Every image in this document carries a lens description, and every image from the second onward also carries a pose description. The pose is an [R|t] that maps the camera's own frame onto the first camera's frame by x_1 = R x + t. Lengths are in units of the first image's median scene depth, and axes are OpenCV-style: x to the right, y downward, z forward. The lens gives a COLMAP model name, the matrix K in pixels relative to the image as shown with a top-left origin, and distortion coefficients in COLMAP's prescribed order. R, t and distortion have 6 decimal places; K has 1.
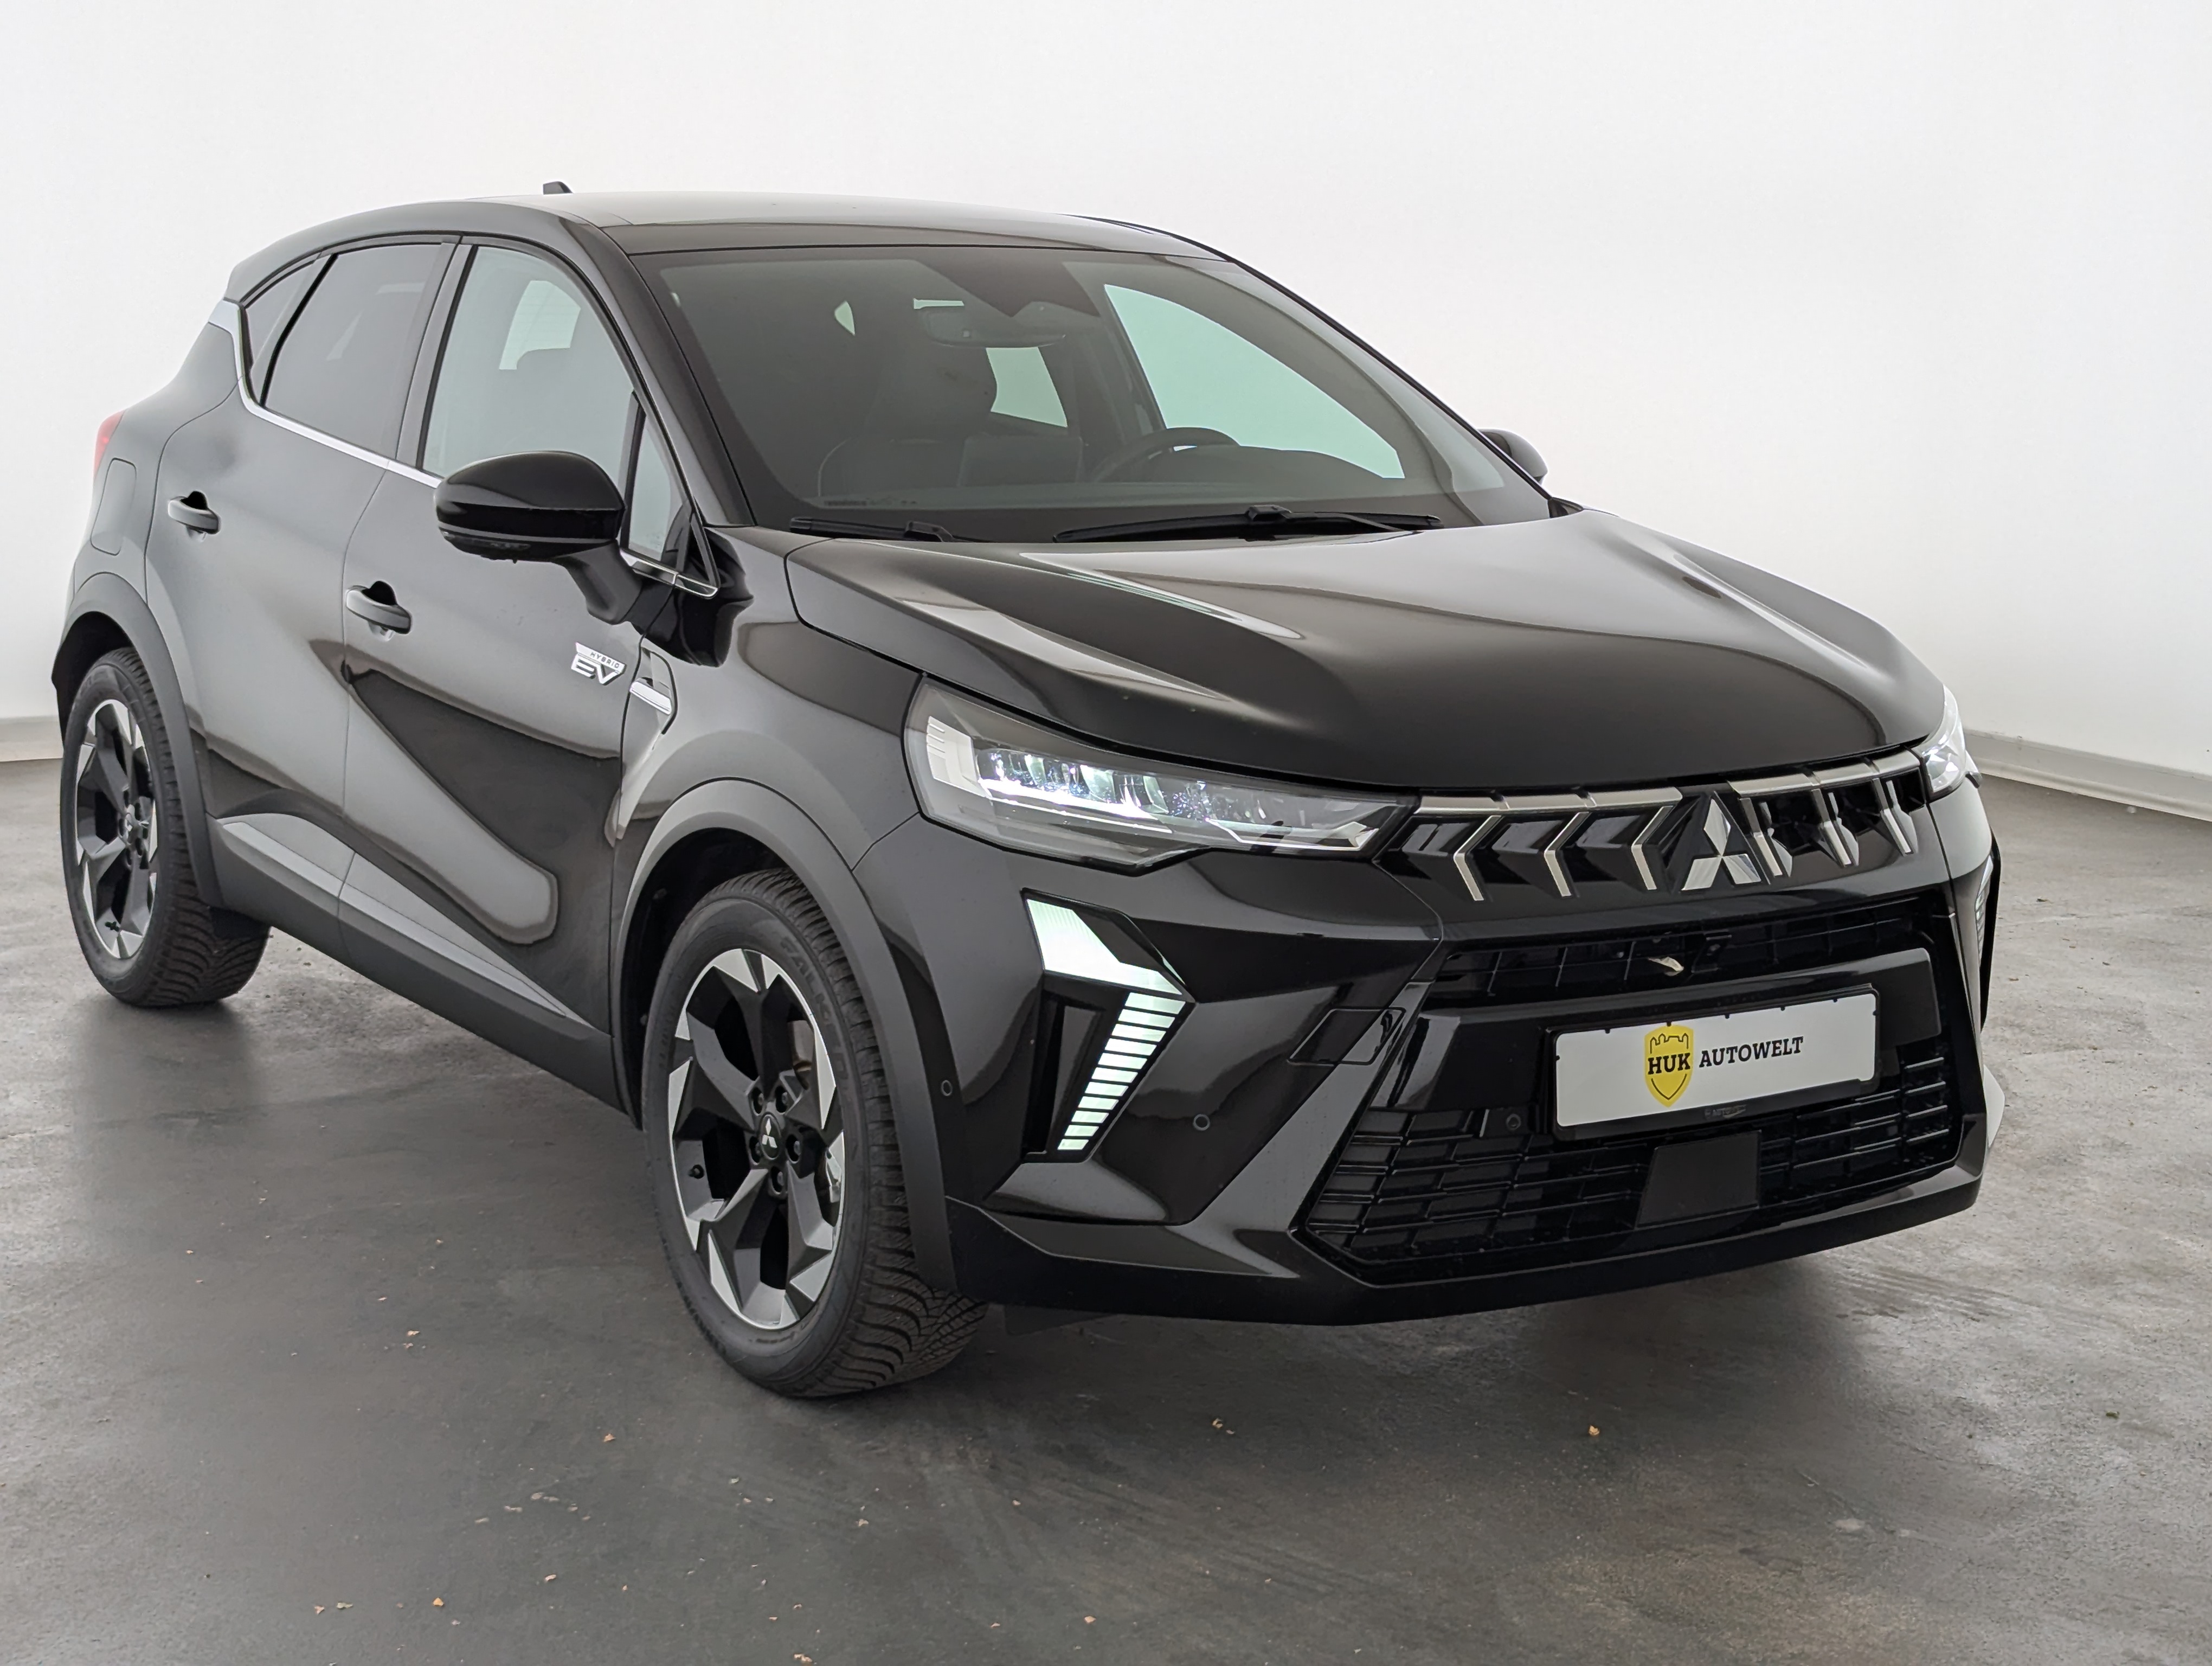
lens RADIAL K [[3671.8, 0, 1105.7], [0, 3671.8, 830.1], [0, 0, 1]] dist [0.333301, -2.169319]
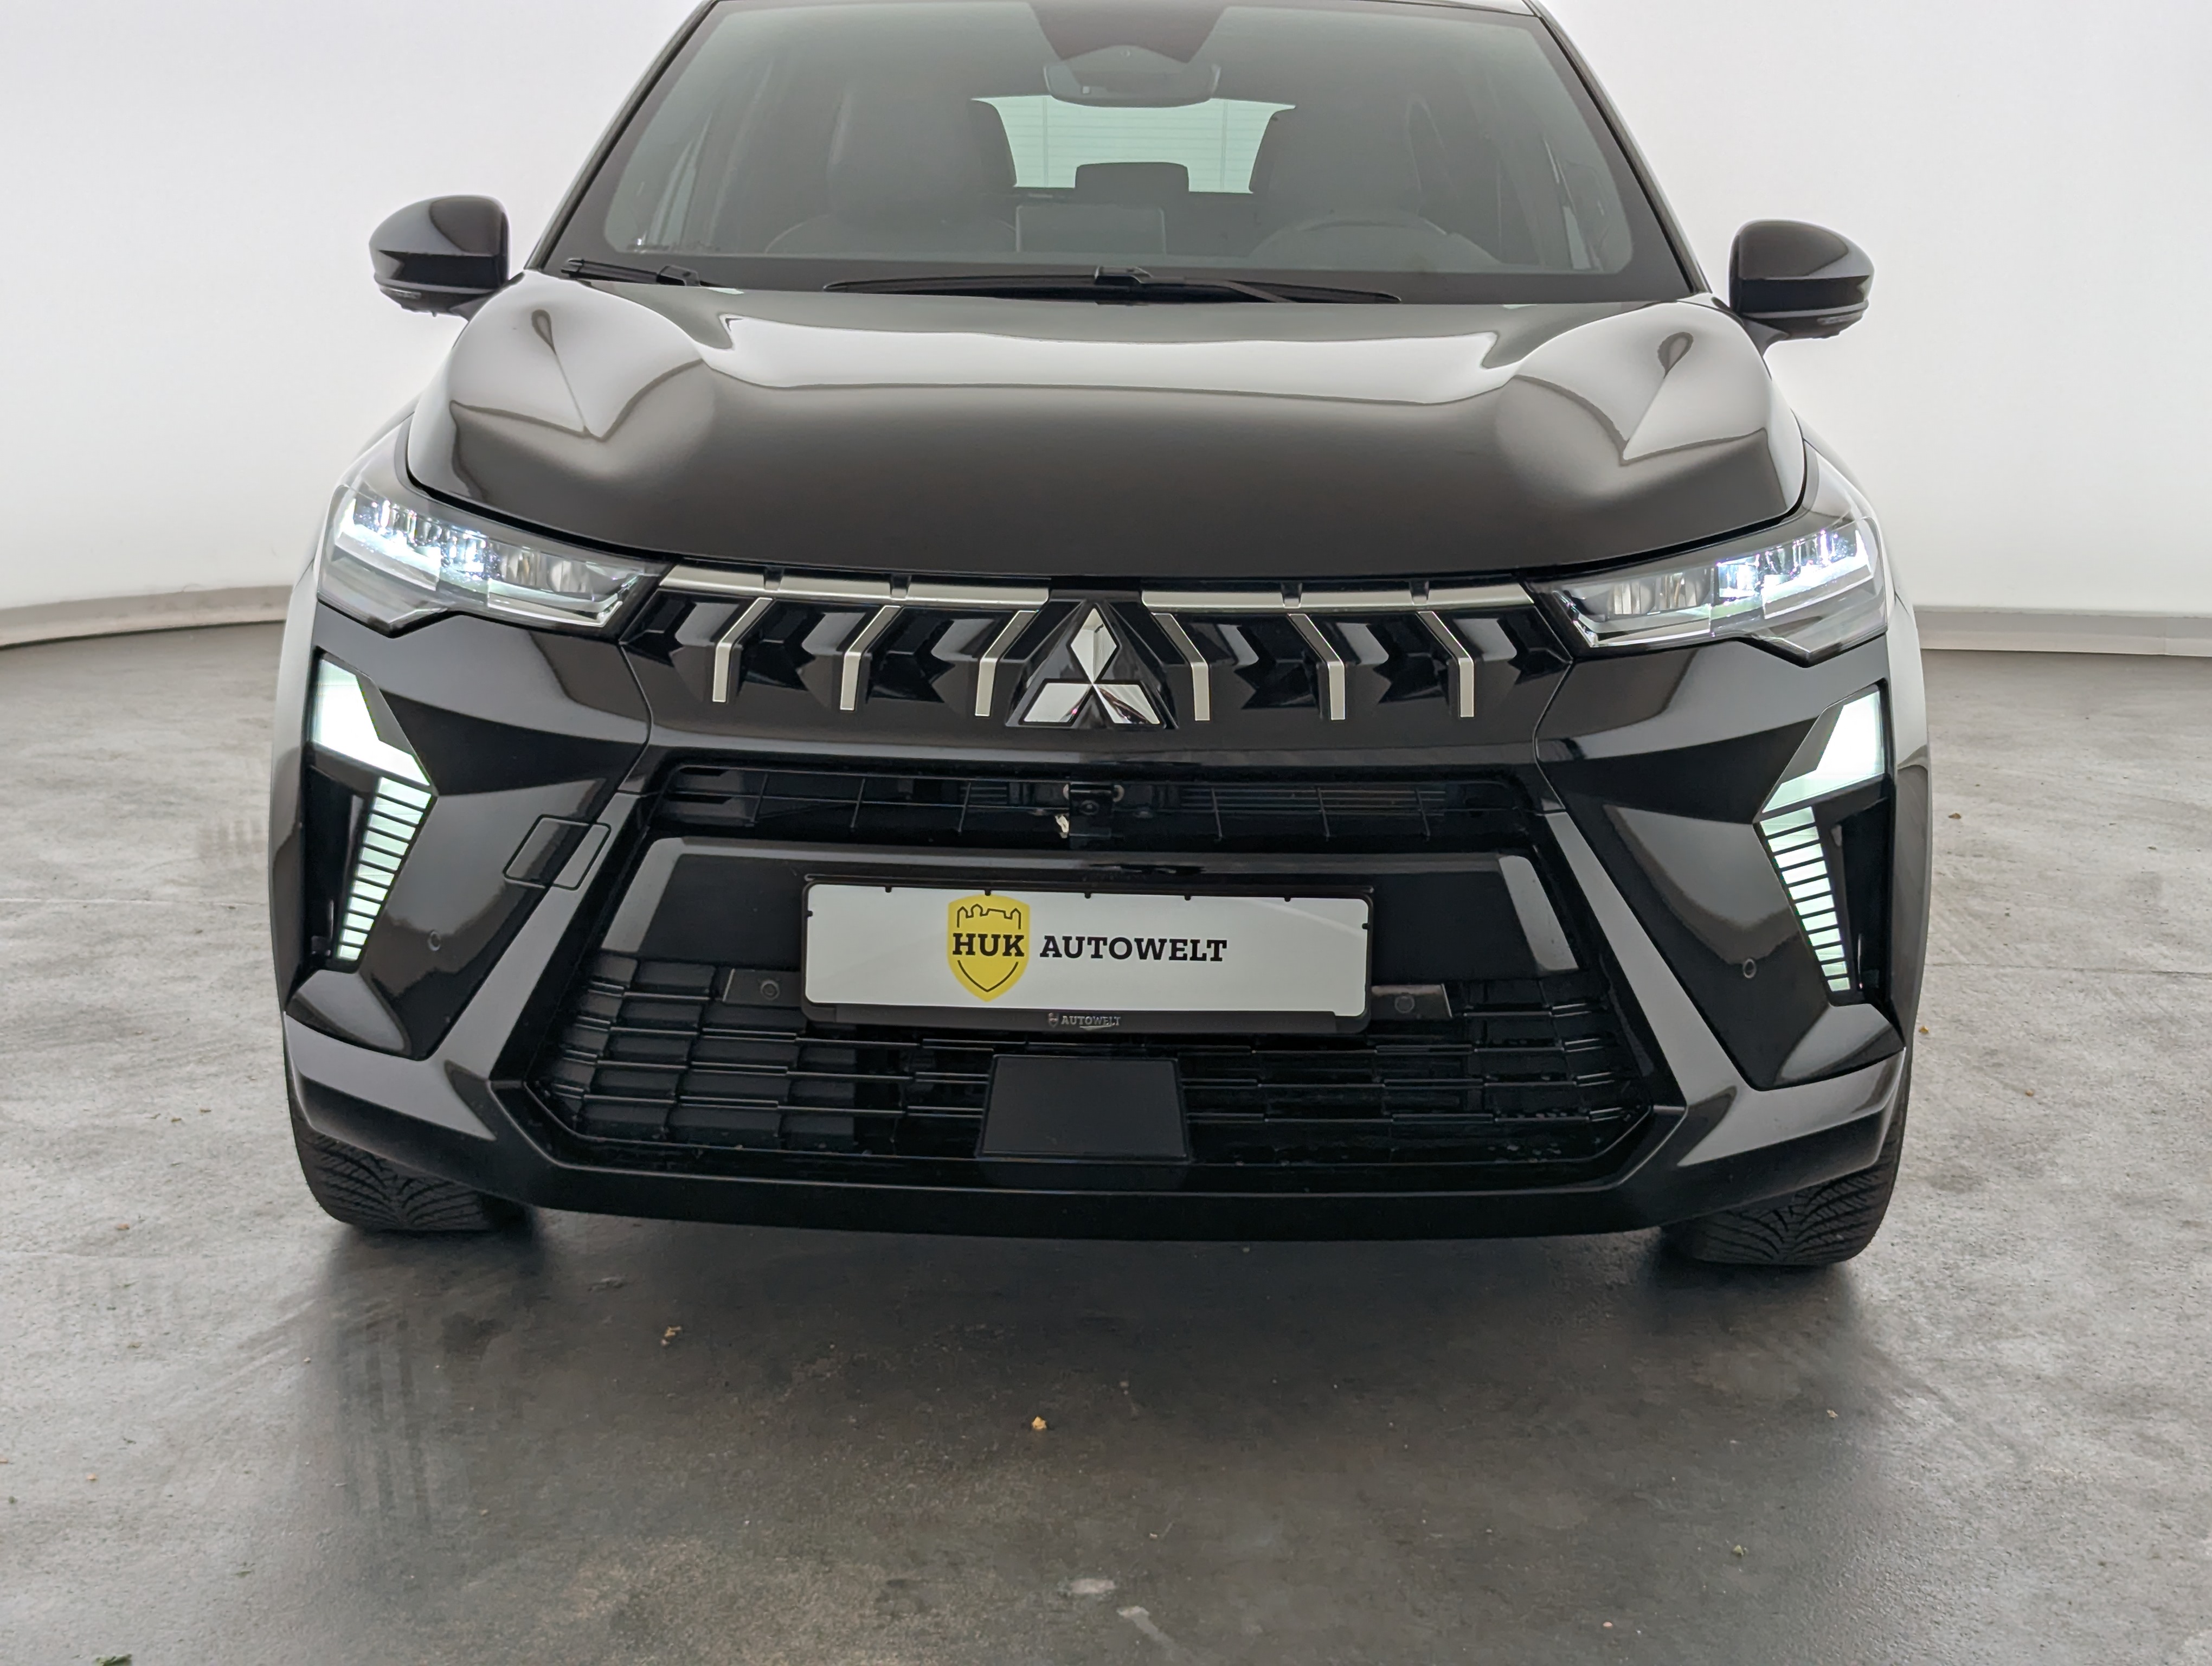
lens RADIAL K [[3671.8, 0, 1105.7], [0, 3671.8, 830.1], [0, 0, 1]] dist [0.333301, -2.169319]
pose [[0.821703, 0.097868, -0.561450, 0.600608], [-0.099604, 0.994644, 0.027606, 0.015952], [0.561145, 0.033238, 0.827050, 0.382655]]
